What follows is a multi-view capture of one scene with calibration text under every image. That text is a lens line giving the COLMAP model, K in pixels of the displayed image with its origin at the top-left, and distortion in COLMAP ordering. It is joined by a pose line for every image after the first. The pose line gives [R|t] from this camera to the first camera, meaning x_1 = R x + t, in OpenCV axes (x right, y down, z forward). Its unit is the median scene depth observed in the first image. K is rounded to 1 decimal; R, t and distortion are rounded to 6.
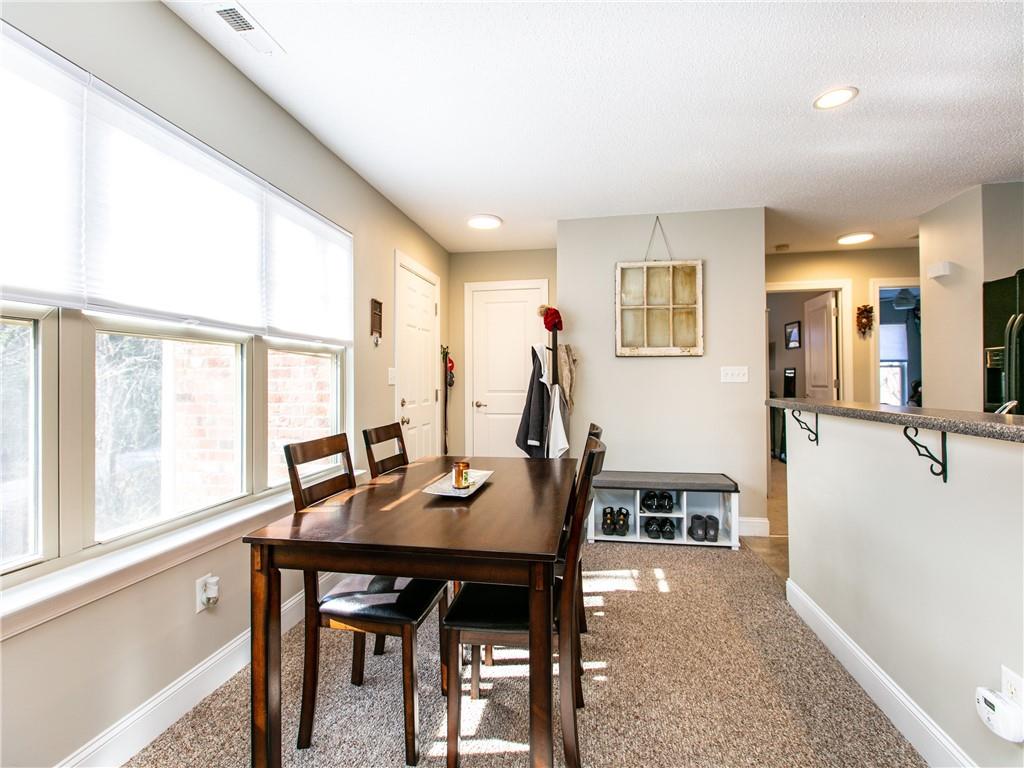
lens RADIAL K [[473.4, 0, 516.2], [0, 473.4, 372.2], [0, 0, 1]] dist [-0.000452, 0.000402]
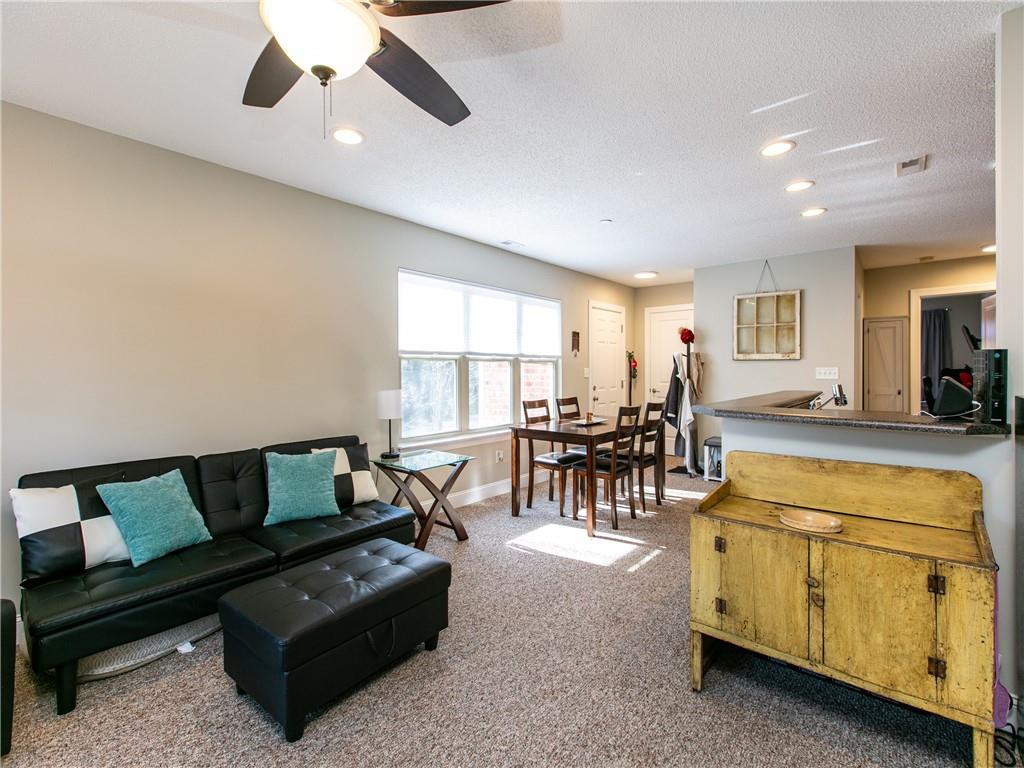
lens RADIAL K [[463.5, 0, 517.0], [0, 463.5, 369.2], [0, 0, 1]] dist [0.000162, 0.000340]
pose [[0.861753, 0.004148, -0.507311, 0.365319], [0.006198, 0.999806, 0.018702, -0.036616], [0.507290, -0.019261, 0.861560, -0.575717]]
